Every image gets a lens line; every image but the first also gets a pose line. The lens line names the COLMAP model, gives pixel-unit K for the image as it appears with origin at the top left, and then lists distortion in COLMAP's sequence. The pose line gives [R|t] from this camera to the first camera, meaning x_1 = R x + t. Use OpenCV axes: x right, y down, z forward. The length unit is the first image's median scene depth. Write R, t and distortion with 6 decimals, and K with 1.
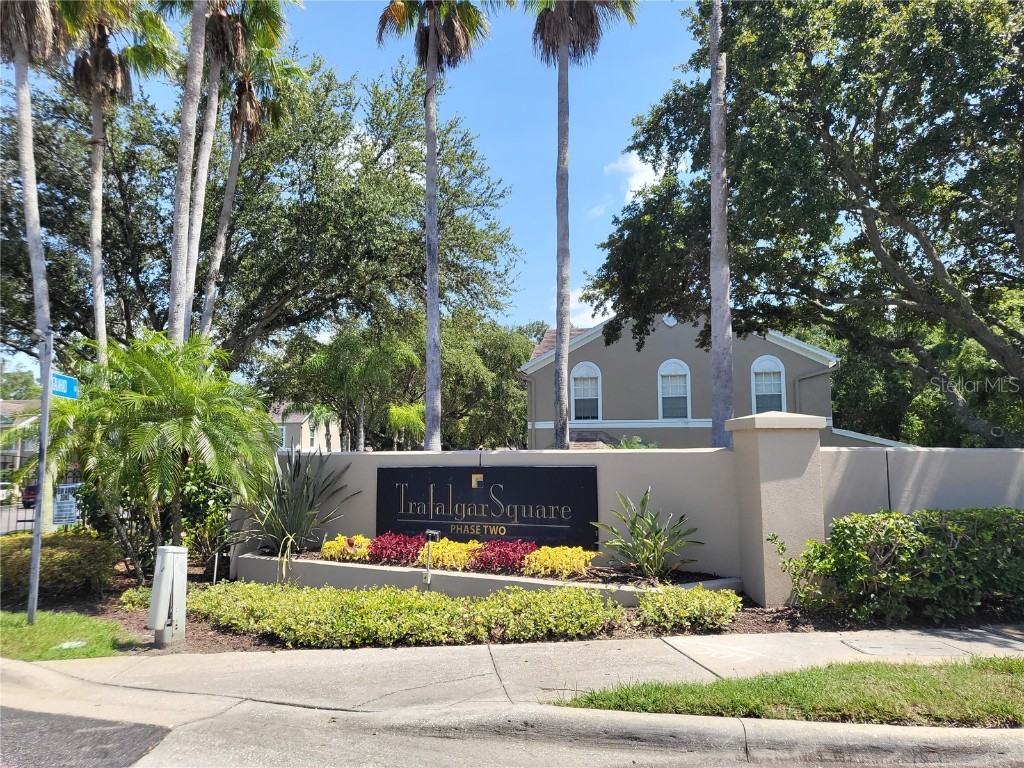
lens RADIAL K [[793.0, 0, 512.0], [0, 793.0, 384.0], [0, 0, 1]] dist [-0.011090, 0.073612]
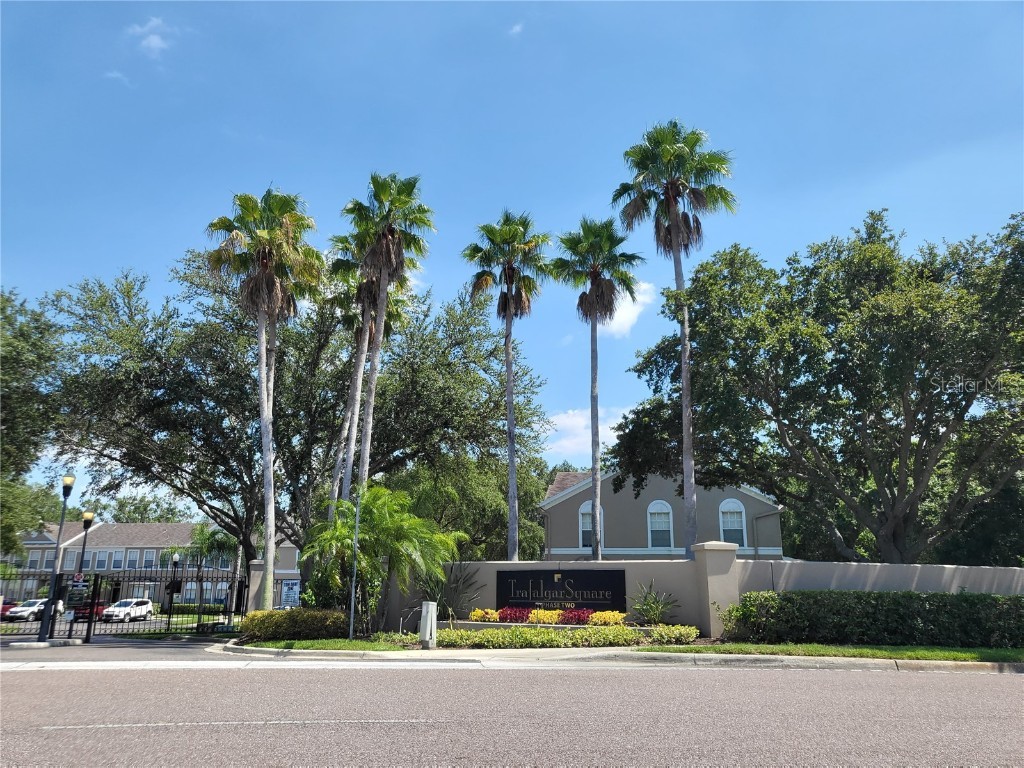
lens RADIAL K [[793.0, 0, 512.0], [0, 793.0, 384.0], [0, 0, 1]] dist [-0.011090, 0.073612]
pose [[0.999581, 0.019335, 0.021544, -0.198049], [-0.015656, 0.987079, -0.159469, -0.025511], [-0.024349, 0.159065, 0.986968, -0.875055]]
